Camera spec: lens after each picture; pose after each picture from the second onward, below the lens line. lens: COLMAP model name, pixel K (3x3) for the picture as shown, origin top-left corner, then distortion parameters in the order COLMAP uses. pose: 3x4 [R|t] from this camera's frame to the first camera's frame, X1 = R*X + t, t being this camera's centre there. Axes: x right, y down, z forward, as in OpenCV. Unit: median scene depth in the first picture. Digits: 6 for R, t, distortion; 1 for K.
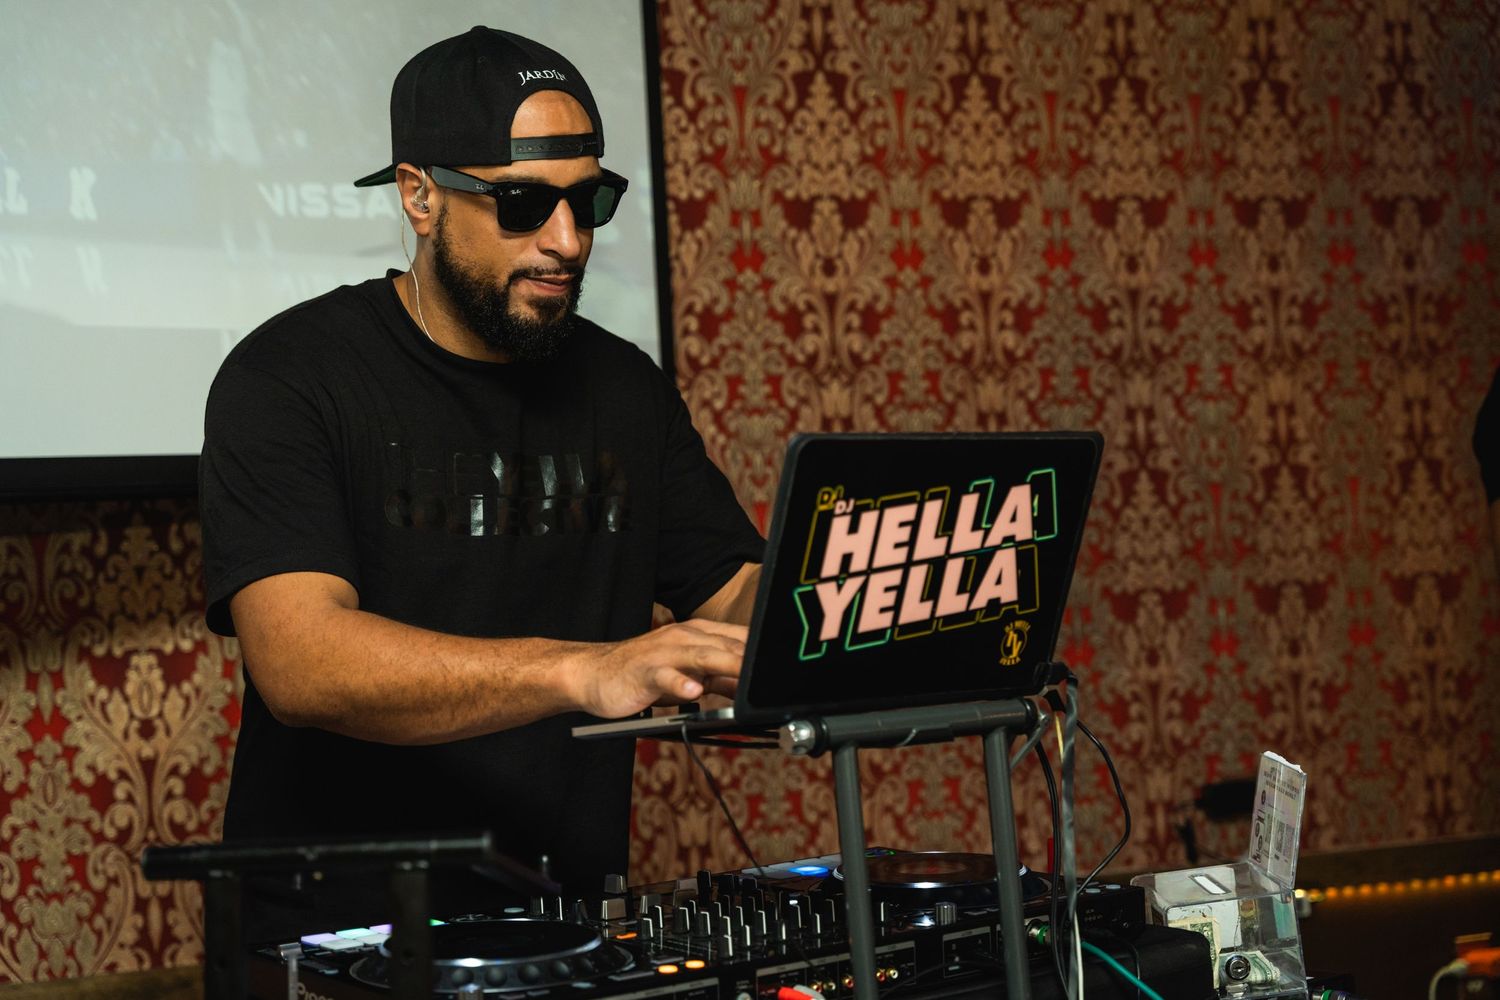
lens RADIAL K [[2492.7, 0, 749.6], [0, 2492.7, 499.9], [0, 0, 1]] dist [0.004248, 0.000000]
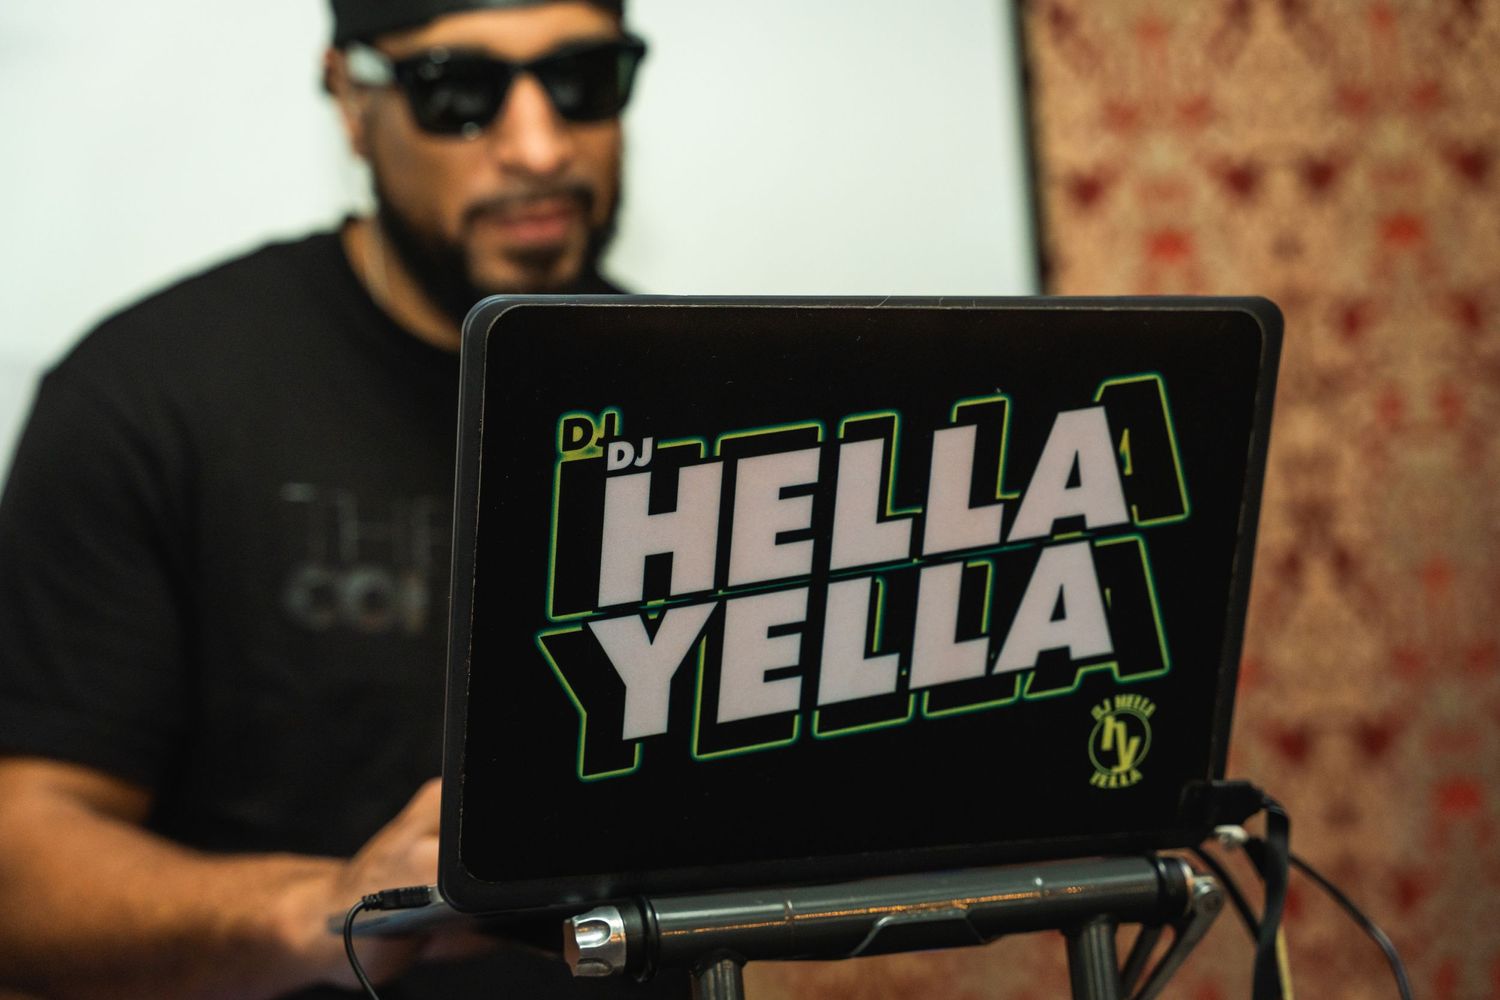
lens RADIAL K [[2628.1, 0, 750.3], [0, 2628.1, 500.9], [0, 0, 1]] dist [-0.117168, 0.000000]
pose [[0.956740, -0.052161, -0.286229, 0.193442], [0.034624, 0.997219, -0.065997, 0.043359], [0.288875, 0.053232, 0.955886, 0.504331]]
